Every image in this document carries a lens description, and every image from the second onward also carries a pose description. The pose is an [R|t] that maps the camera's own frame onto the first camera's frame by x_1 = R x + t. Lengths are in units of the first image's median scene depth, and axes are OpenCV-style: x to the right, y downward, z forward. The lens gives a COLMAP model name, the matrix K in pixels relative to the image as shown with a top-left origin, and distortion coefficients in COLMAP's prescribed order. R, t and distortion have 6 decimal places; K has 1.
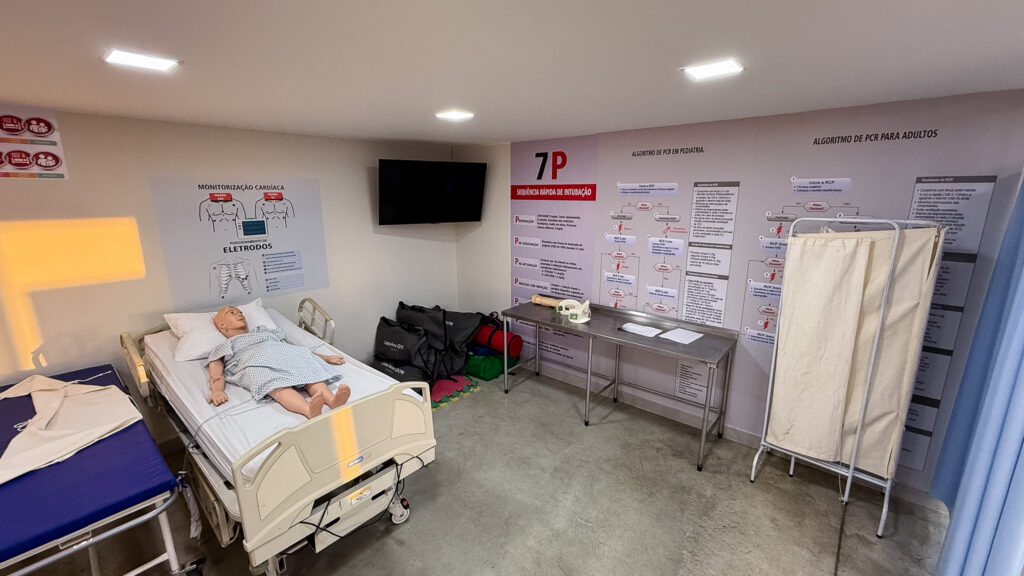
lens RADIAL K [[416.9, 0, 509.1], [0, 416.9, 289.5], [0, 0, 1]] dist [-0.002736, -0.000026]
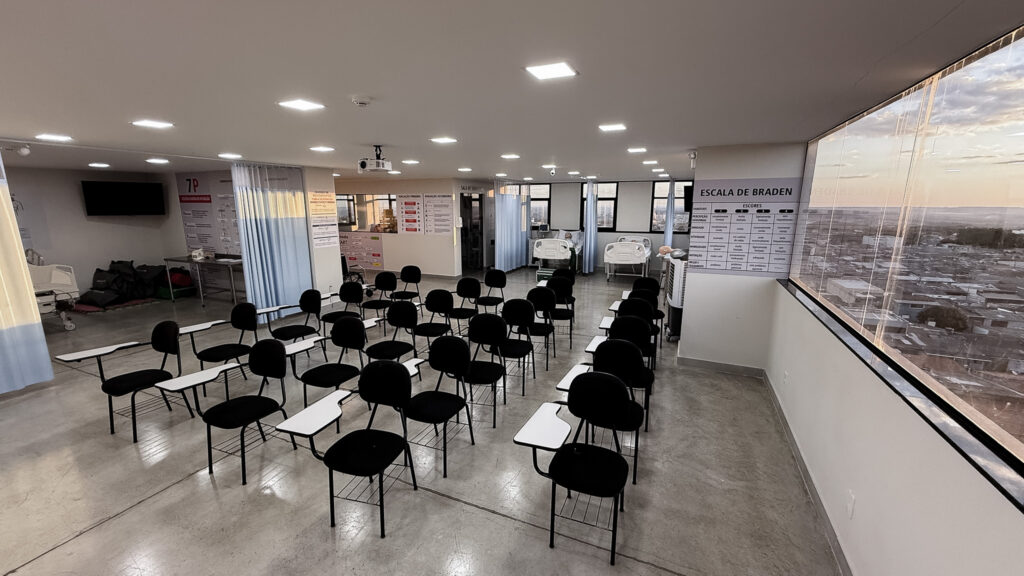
lens RADIAL K [[416.9, 0, 512.1], [0, 416.9, 286.0], [0, 0, 1]] dist [-0.002736, -0.000026]
pose [[0.957774, -0.053940, 0.282418, 0.946642], [0.061731, 0.997917, -0.018755, 0.303370], [-0.280818, 0.035397, 0.959108, -1.277506]]
